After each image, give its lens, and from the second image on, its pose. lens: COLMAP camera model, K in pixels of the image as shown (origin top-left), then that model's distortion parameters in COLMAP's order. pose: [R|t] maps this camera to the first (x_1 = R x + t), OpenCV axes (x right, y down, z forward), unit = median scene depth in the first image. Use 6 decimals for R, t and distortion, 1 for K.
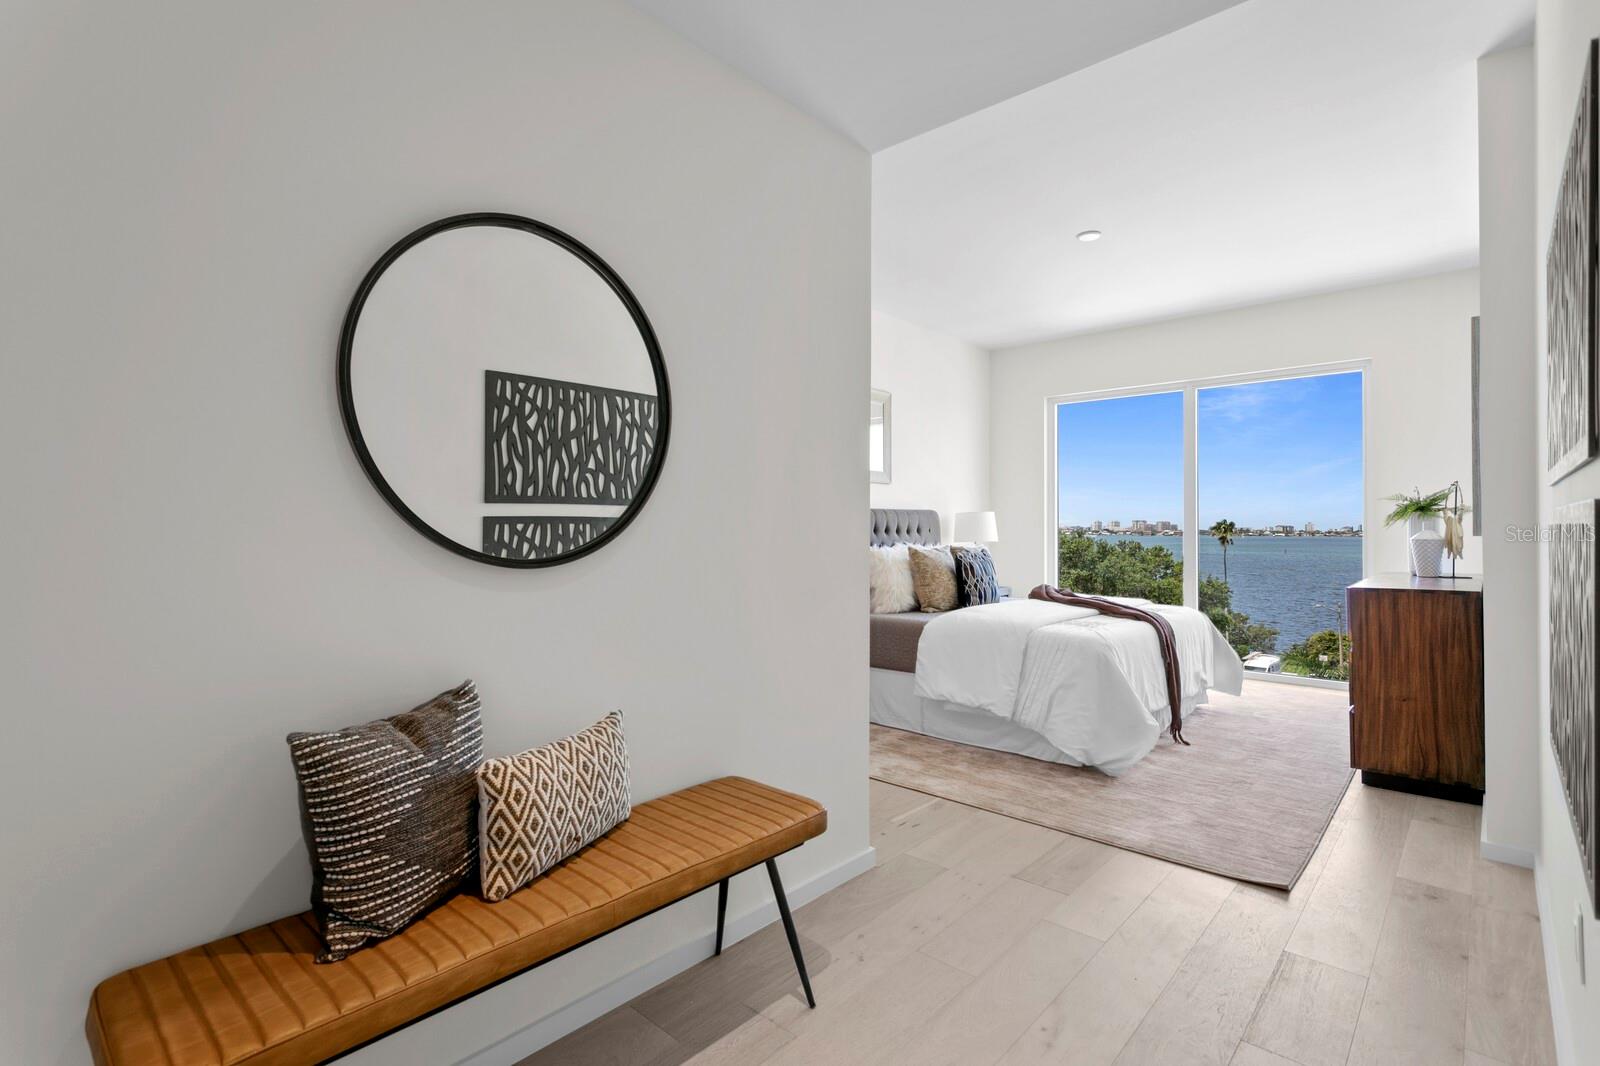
lens RADIAL K [[769.1, 0, 787.5], [0, 769.1, 521.5], [0, 0, 1]] dist [-0.001659, 0.000926]
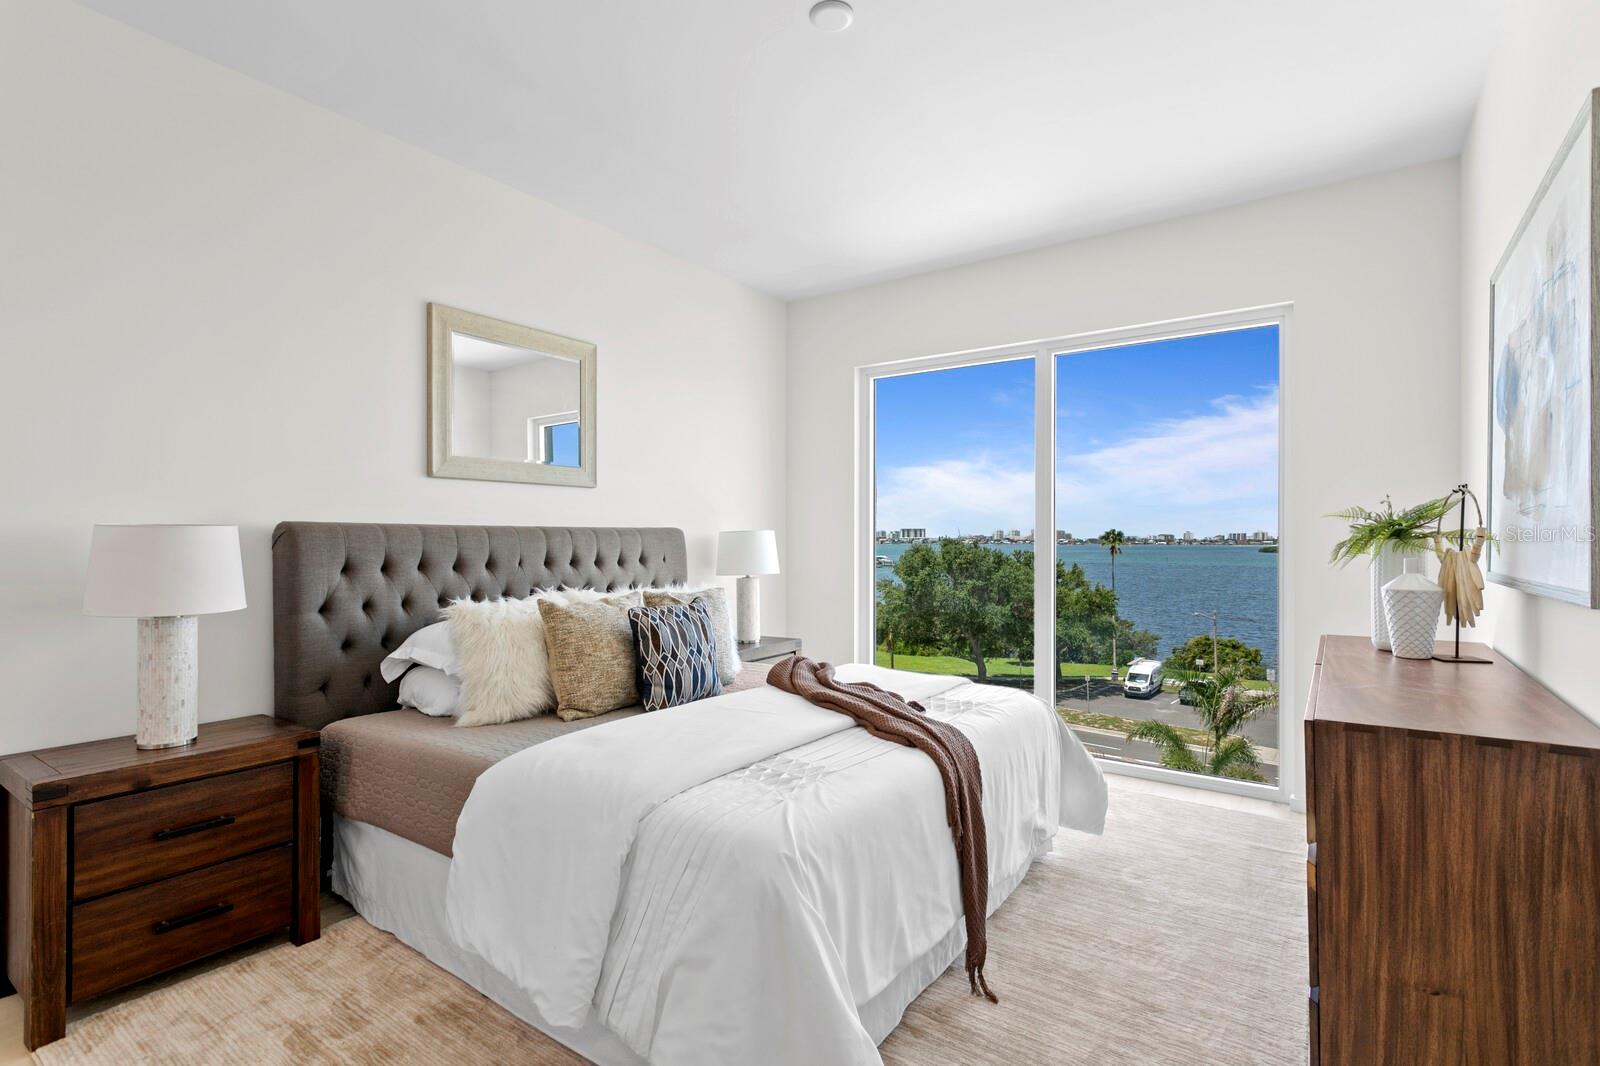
lens RADIAL K [[769.1, 0, 805.2], [0, 769.1, 539.3], [0, 0, 1]] dist [-0.001659, 0.000926]
pose [[0.990884, -0.001525, 0.134711, 0.274356], [-0.000032, 0.999933, 0.011556, -0.016315], [-0.134720, -0.011455, 0.990817, 0.431194]]
